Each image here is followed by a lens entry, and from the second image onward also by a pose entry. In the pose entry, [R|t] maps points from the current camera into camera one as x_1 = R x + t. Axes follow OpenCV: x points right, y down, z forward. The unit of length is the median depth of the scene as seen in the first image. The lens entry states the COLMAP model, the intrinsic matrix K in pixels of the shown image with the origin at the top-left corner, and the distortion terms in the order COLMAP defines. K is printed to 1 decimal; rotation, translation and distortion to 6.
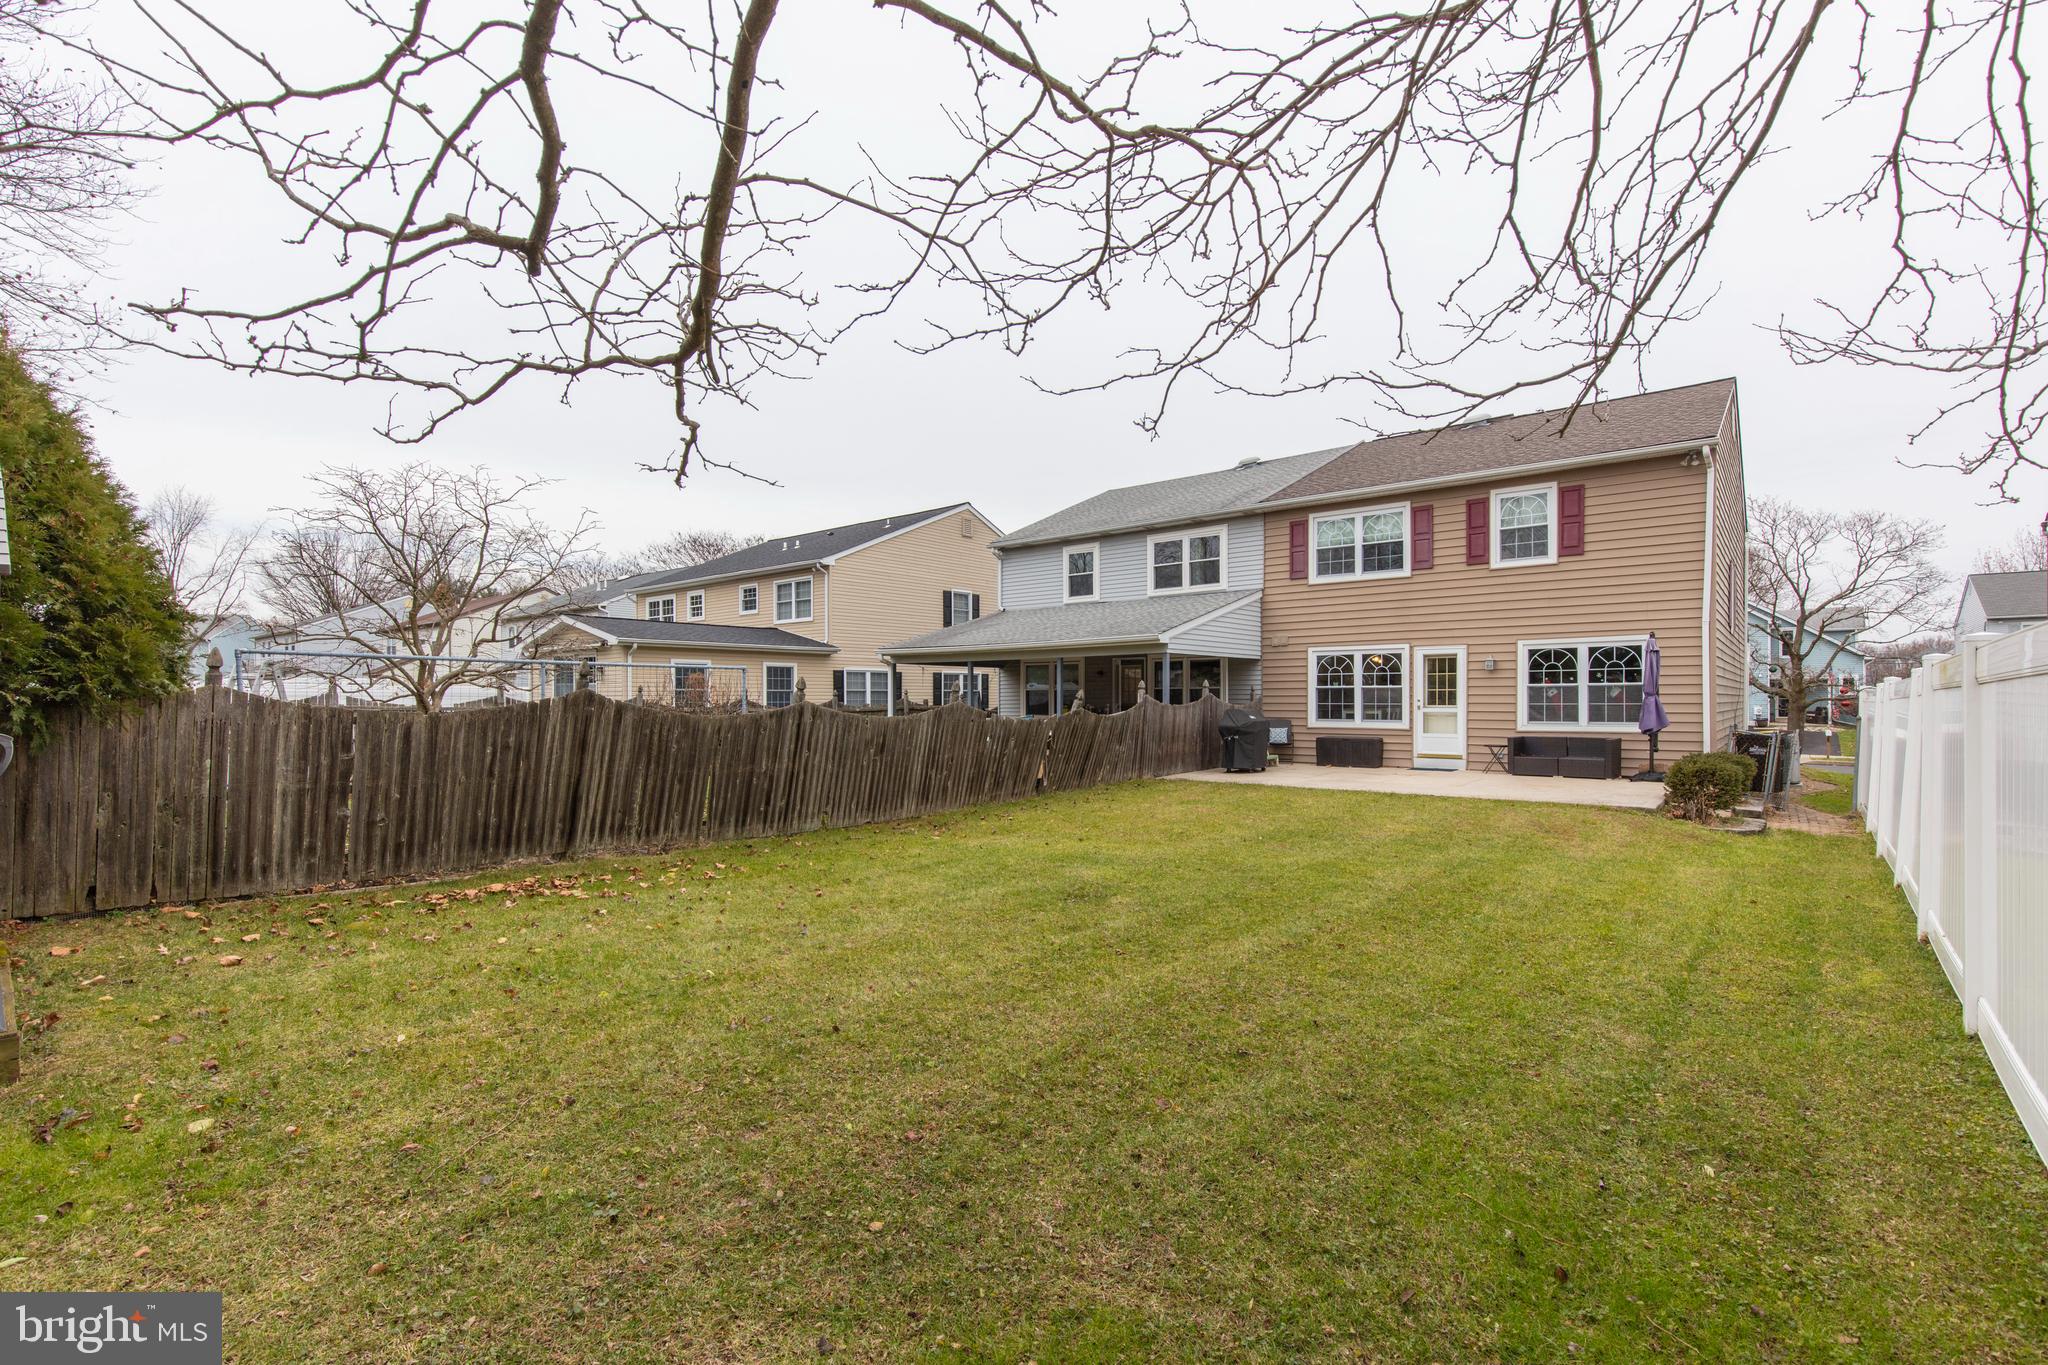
lens RADIAL K [[942.1, 0, 1018.3], [0, 942.1, 698.9], [0, 0, 1]] dist [0.012871, -0.003320]
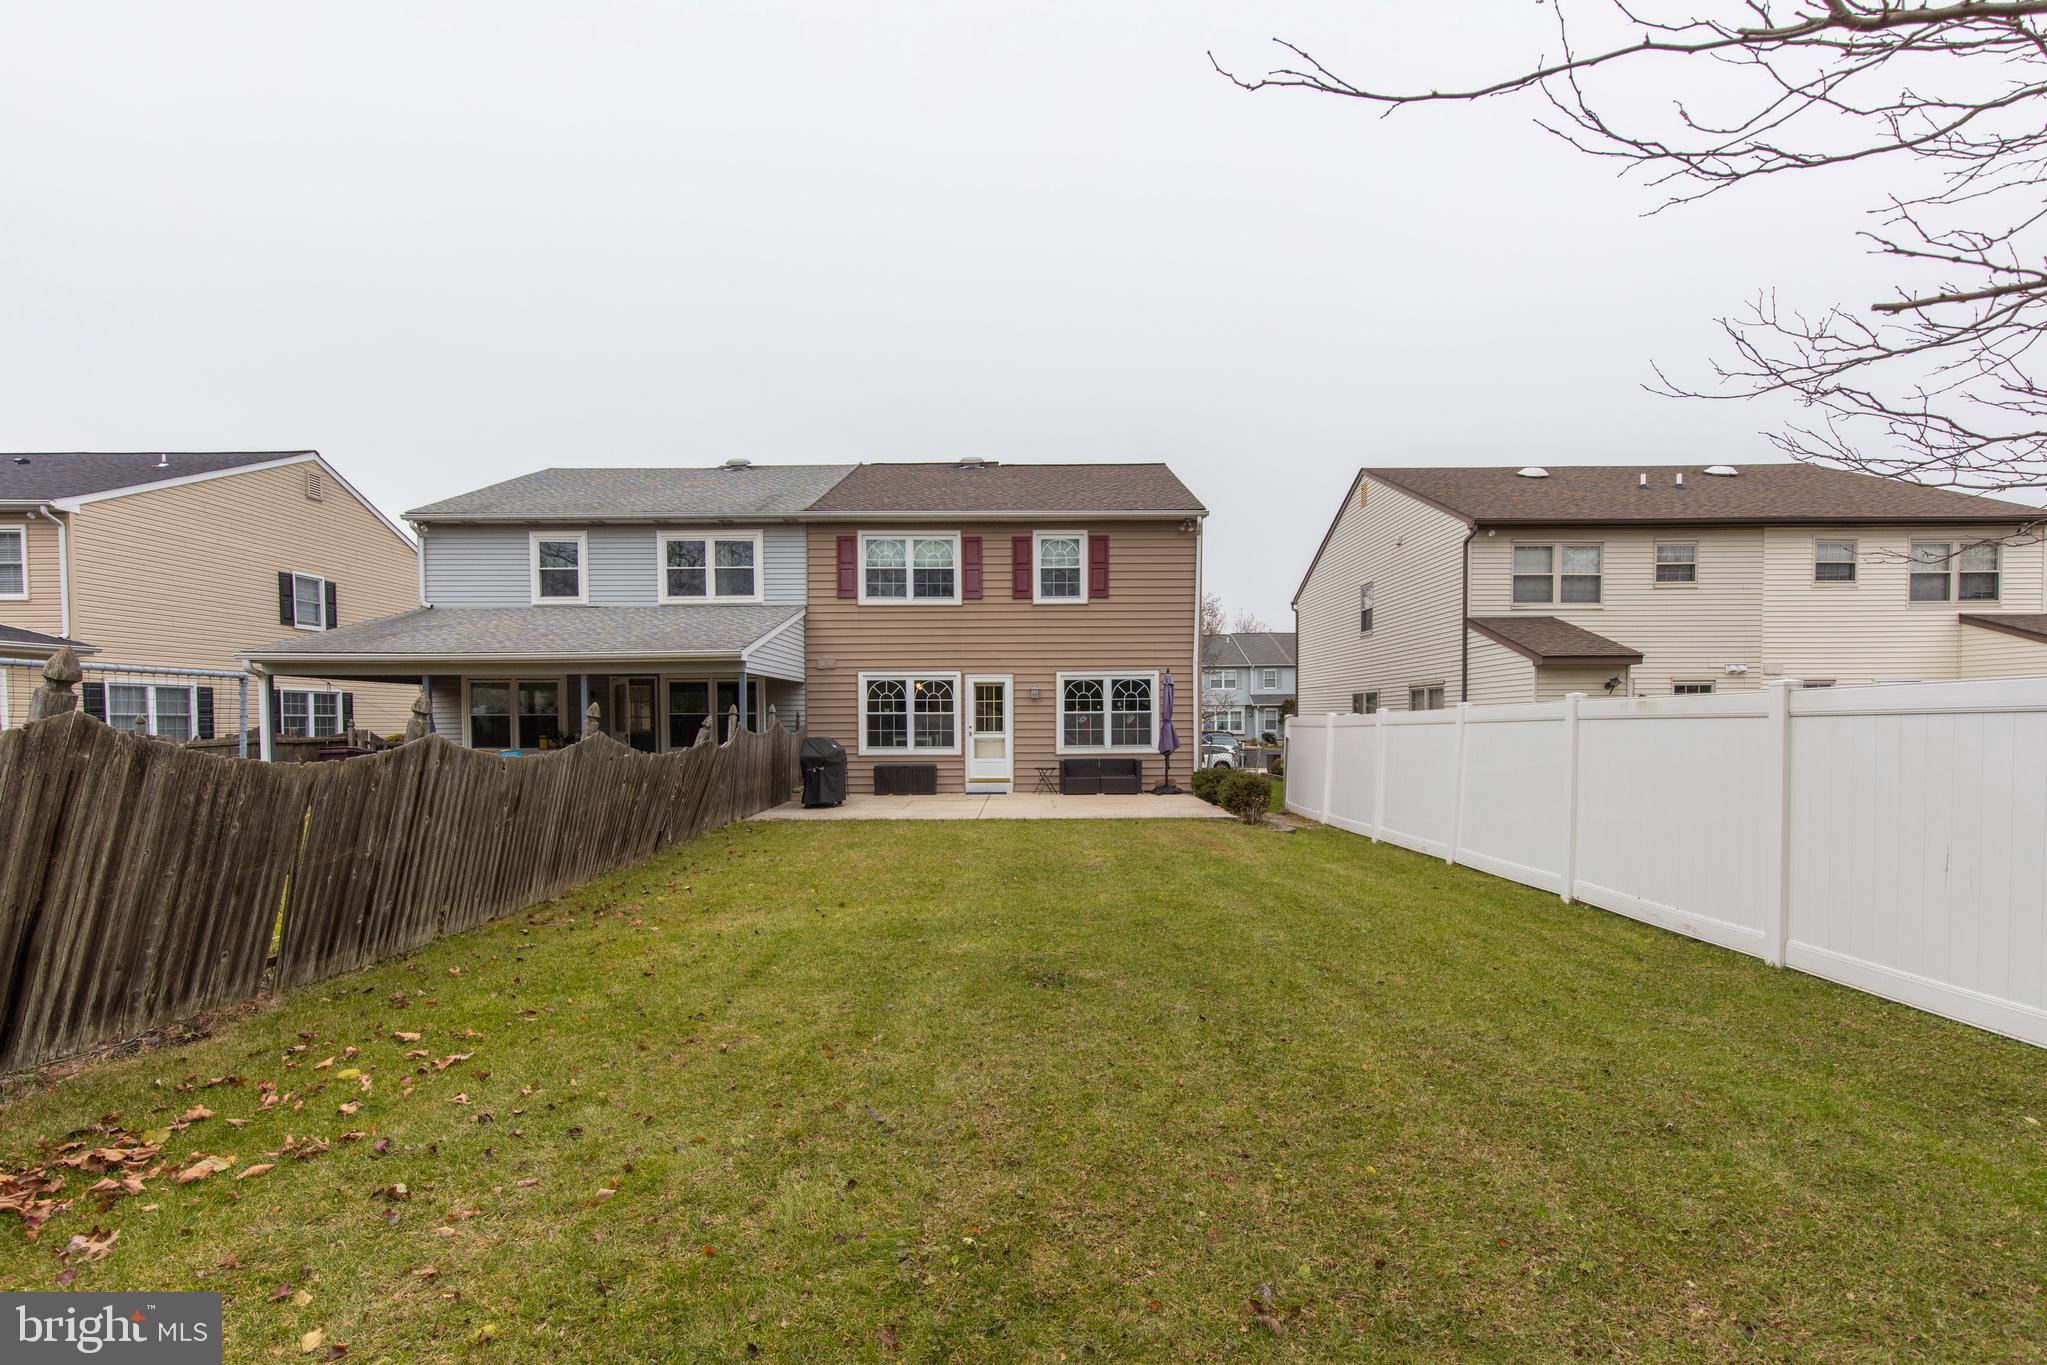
lens RADIAL K [[941.6, 0, 1024.3], [0, 941.6, 760.4], [0, 0, 1]] dist [0.012871, -0.003320]
pose [[0.765421, -0.027628, 0.642936, -0.195957], [0.003215, 0.999230, 0.039111, -0.001855], [-0.643521, -0.027869, 0.764921, 0.176557]]
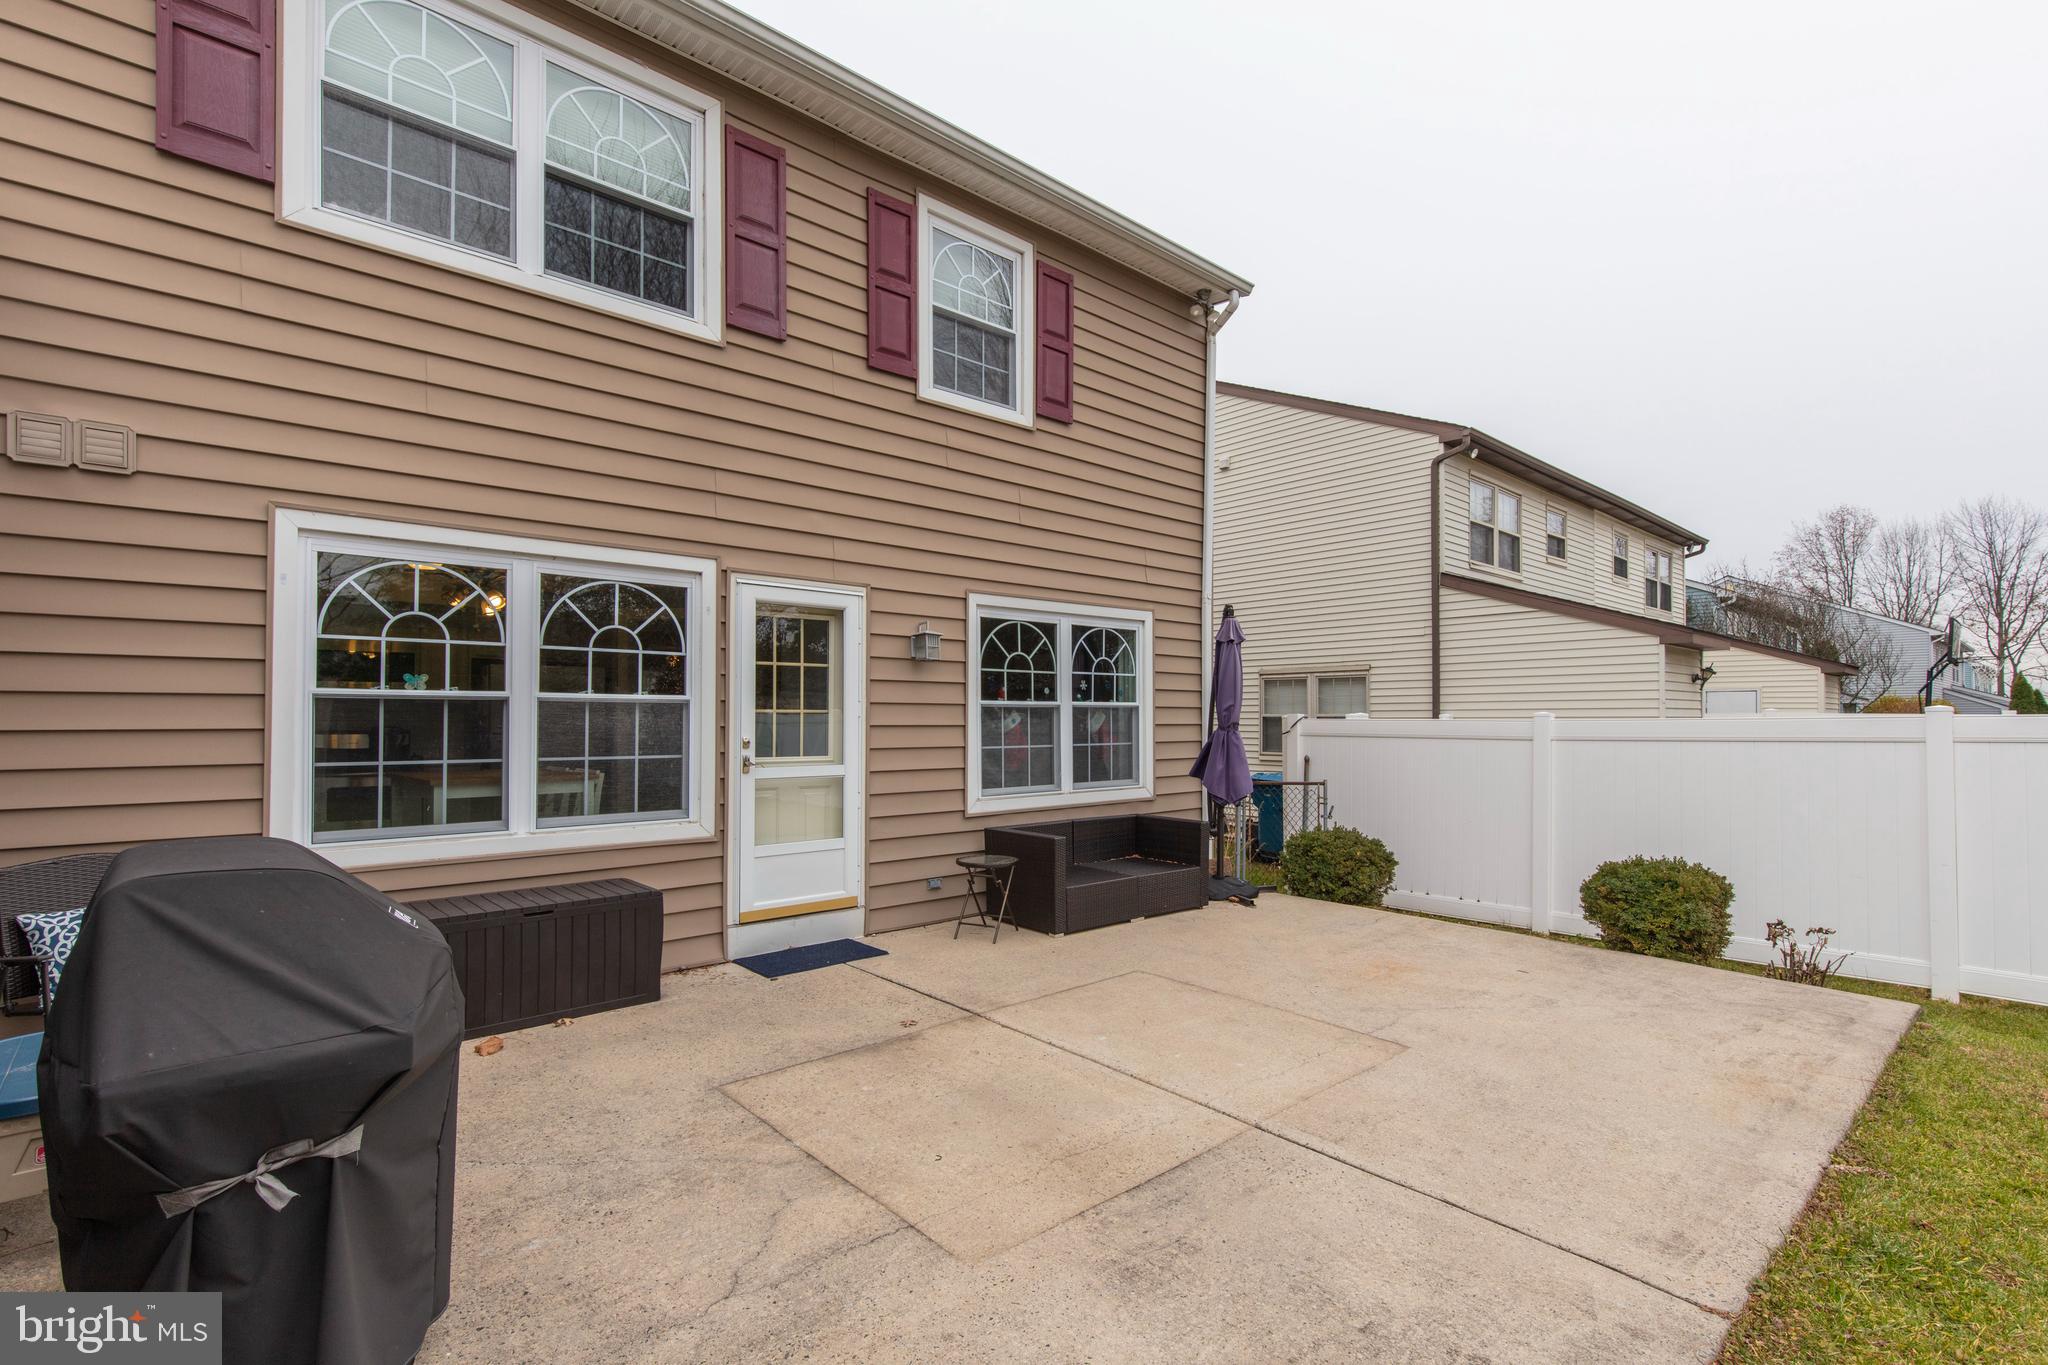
lens RADIAL K [[942.1, 0, 1047.2], [0, 942.1, 709.3], [0, 0, 1]] dist [0.012871, -0.003320]
pose [[0.126977, 0.011131, 0.991843, 0.124212], [-0.003577, 0.999936, -0.010764, -0.007021], [-0.991899, -0.002181, 0.127009, 0.871124]]
